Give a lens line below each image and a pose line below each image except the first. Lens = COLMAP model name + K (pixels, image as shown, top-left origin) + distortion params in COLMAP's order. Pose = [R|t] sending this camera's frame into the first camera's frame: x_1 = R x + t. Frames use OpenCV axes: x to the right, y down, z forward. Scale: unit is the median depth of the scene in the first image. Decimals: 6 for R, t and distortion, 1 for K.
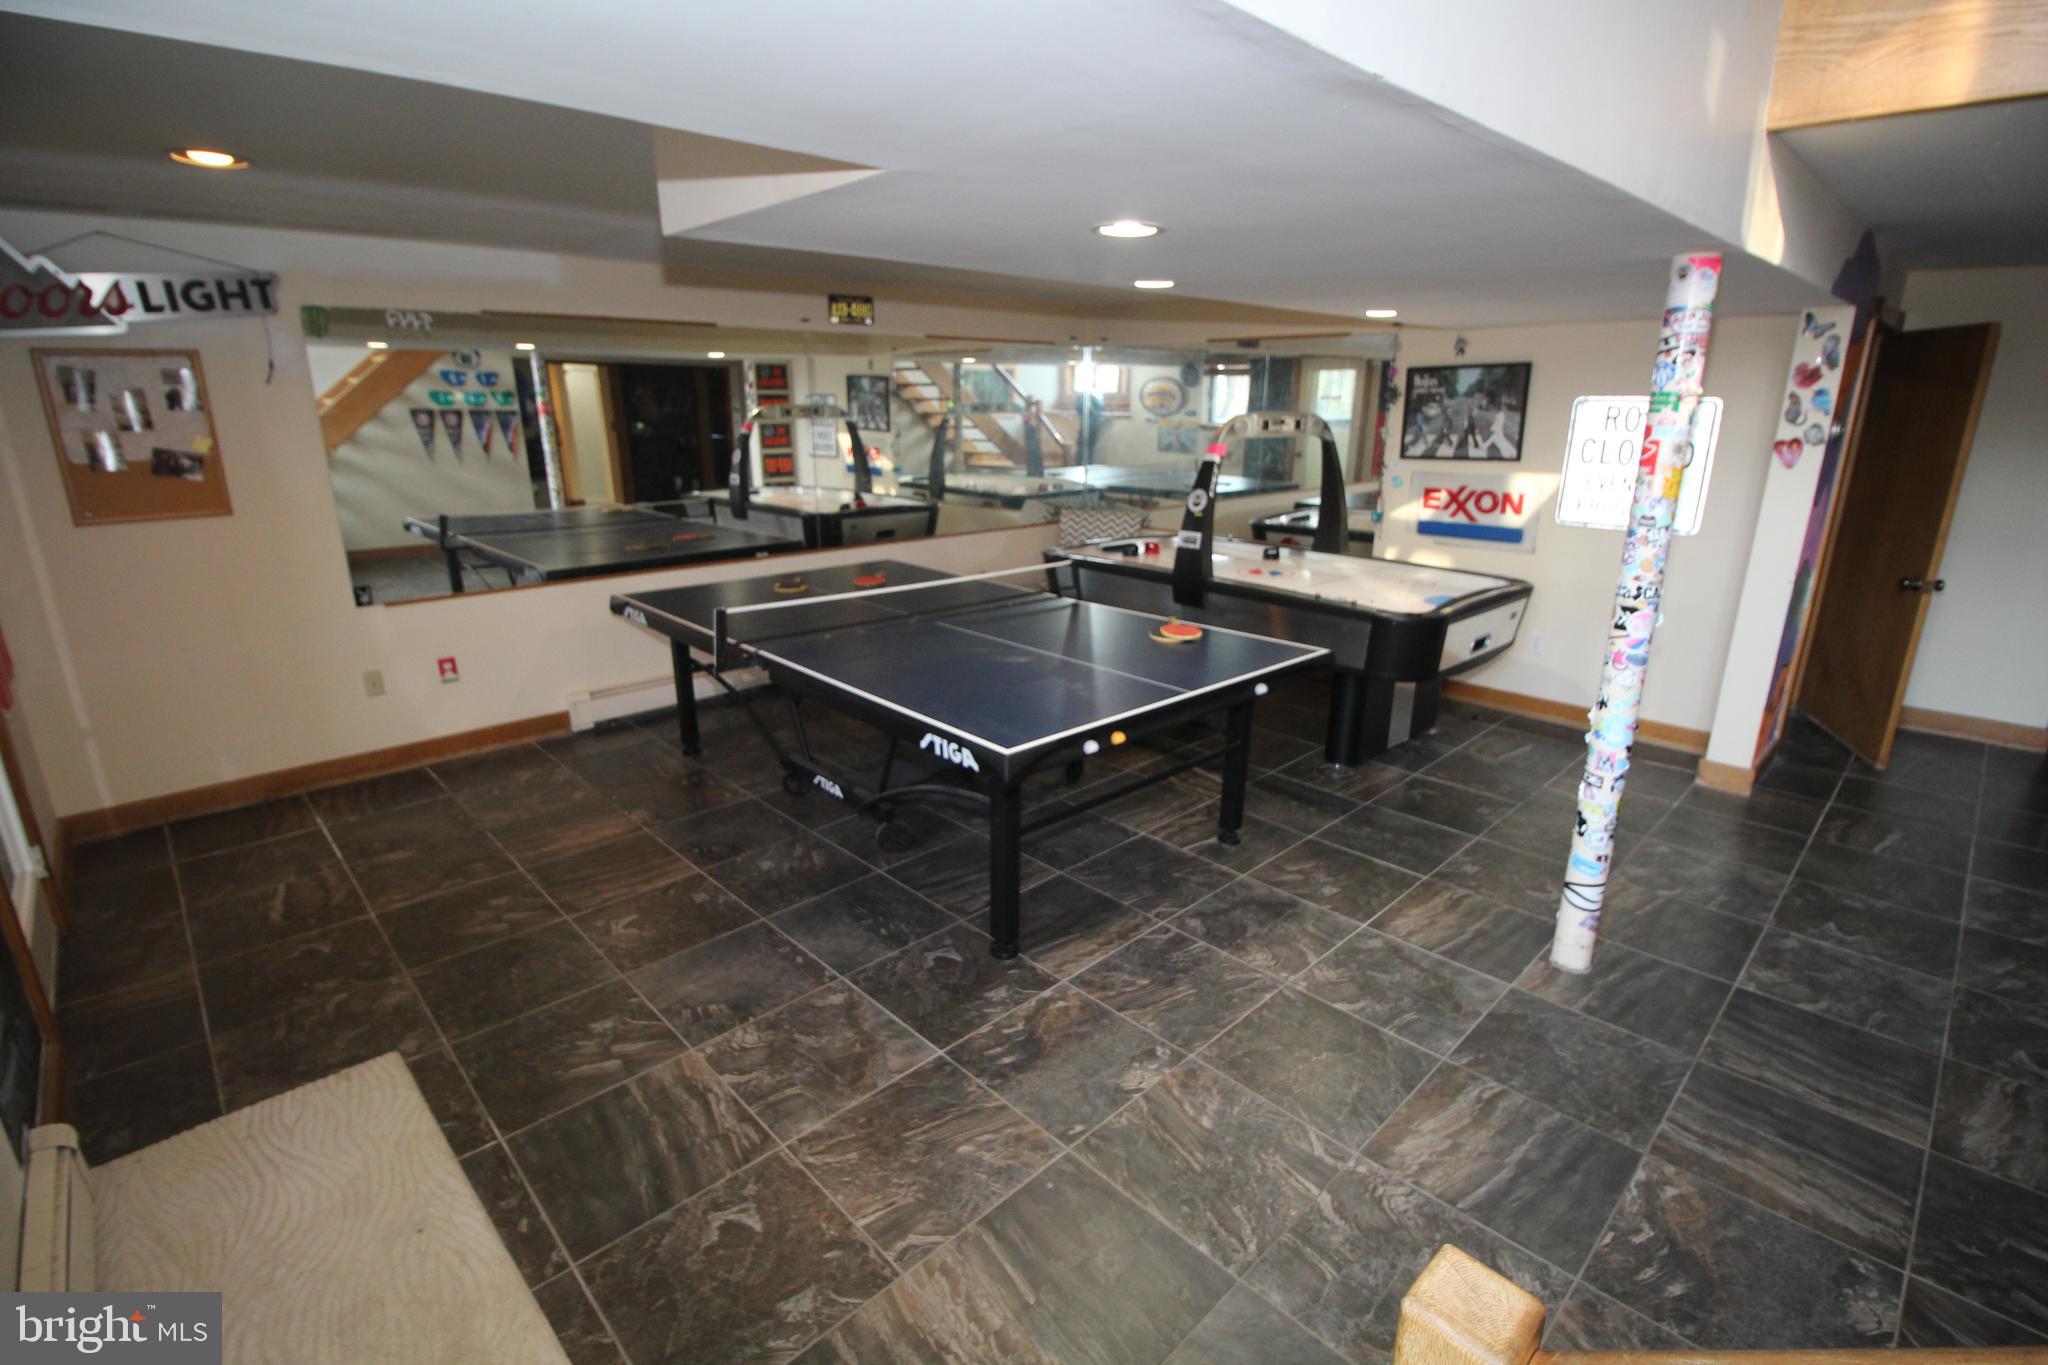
lens RADIAL K [[946.6, 0, 1019.3], [0, 946.6, 676.2], [0, 0, 1]] dist [-0.012317, -0.005121]
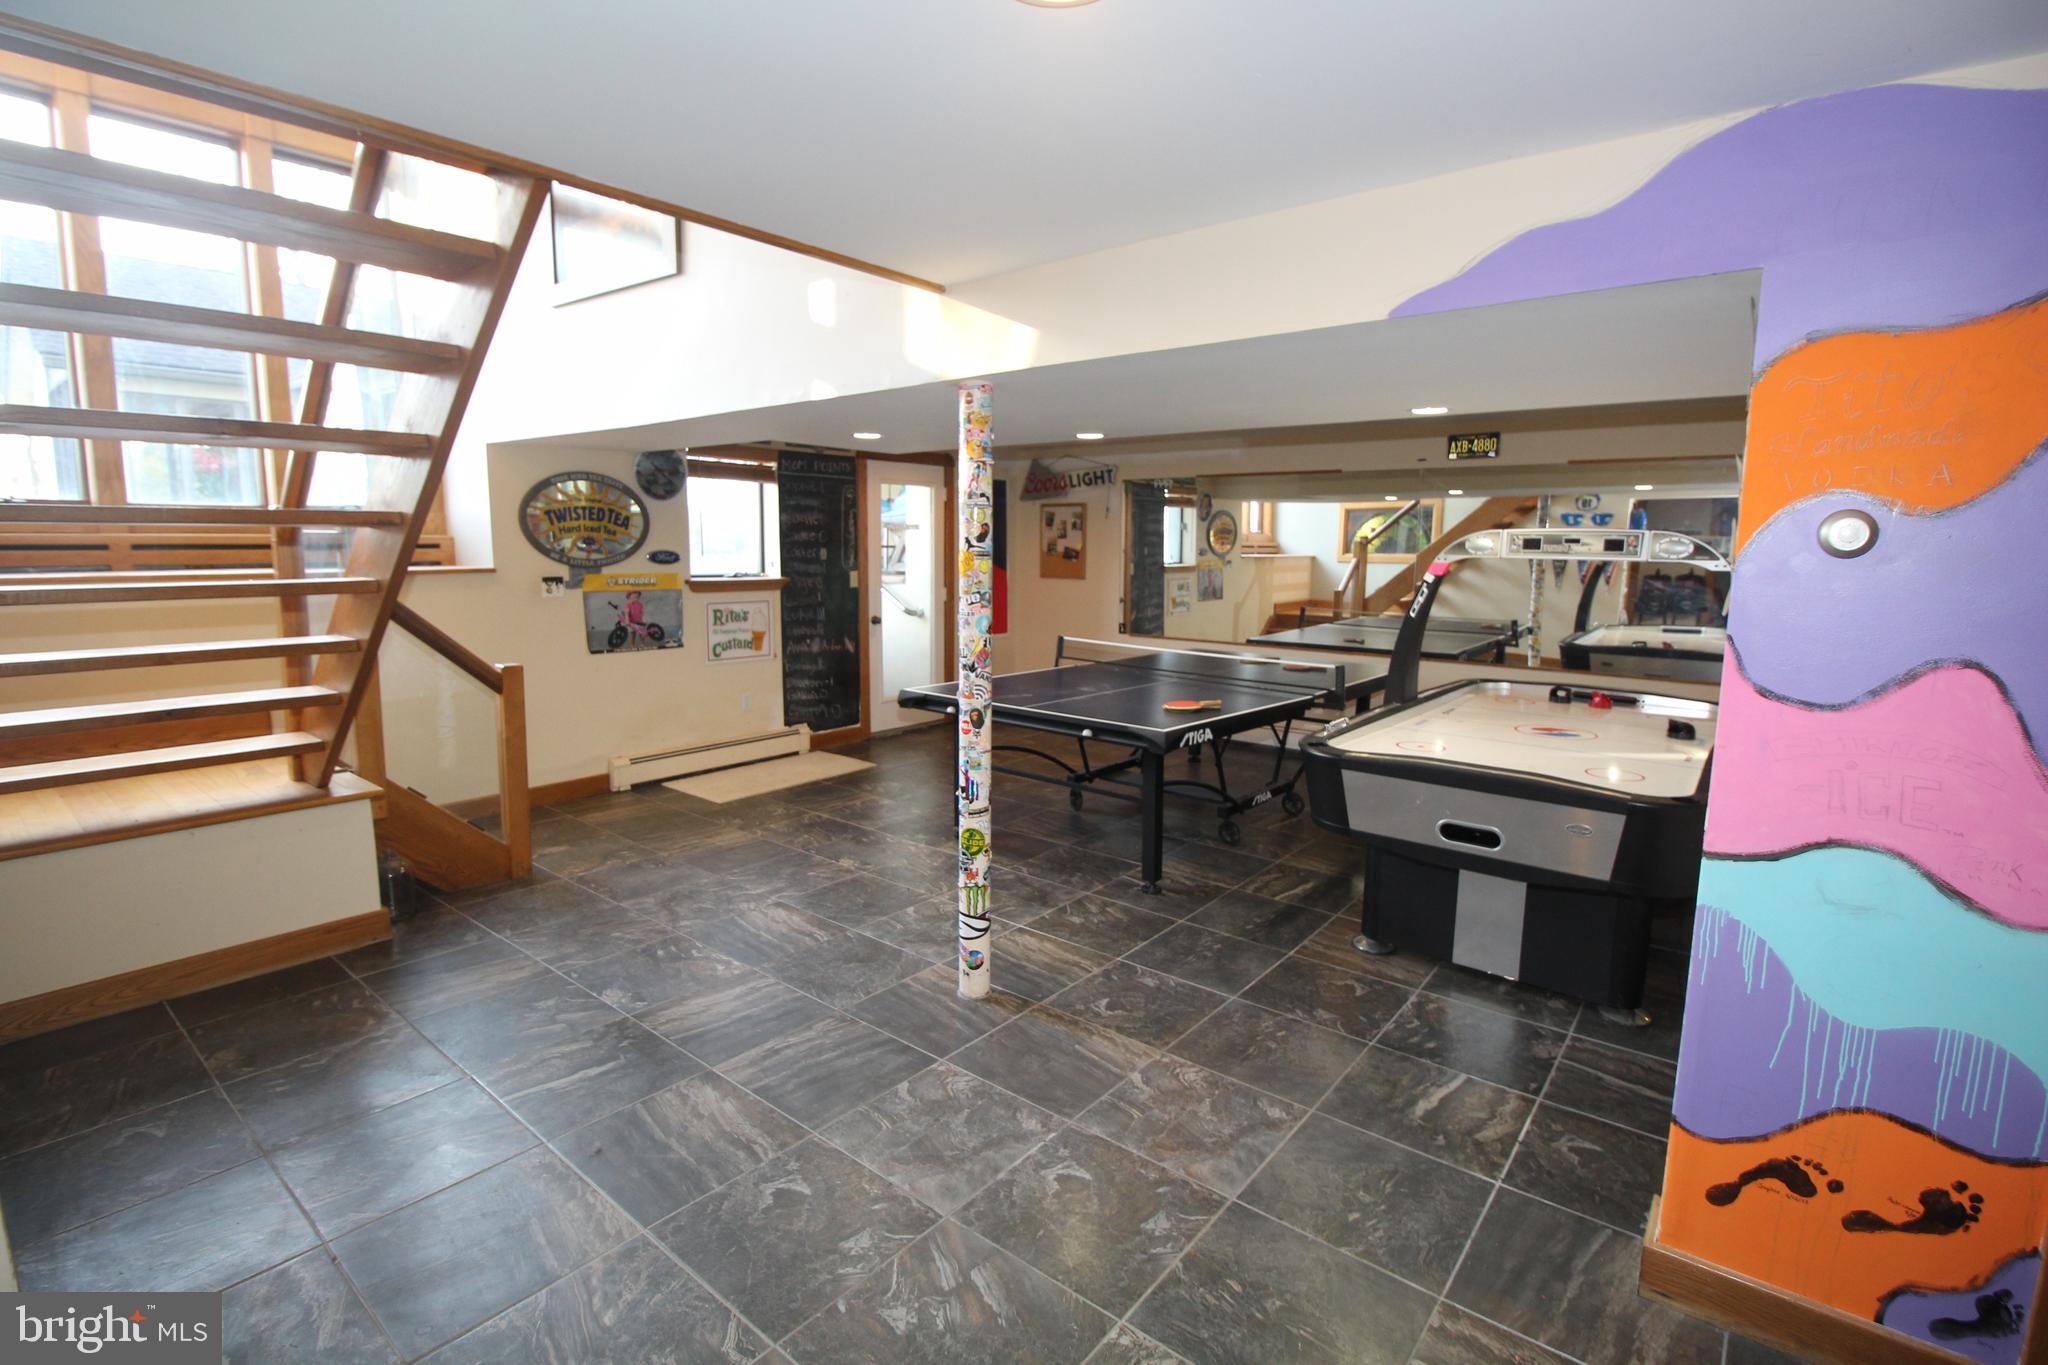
lens RADIAL K [[946.6, 0, 1024.3], [0, 946.6, 675.9], [0, 0, 1]] dist [-0.012317, -0.005121]
pose [[0.124061, 0.137881, -0.982648, 1.400808], [-0.289850, 0.952143, 0.097006, -0.149010], [0.948997, 0.272786, 0.158089, 0.668895]]
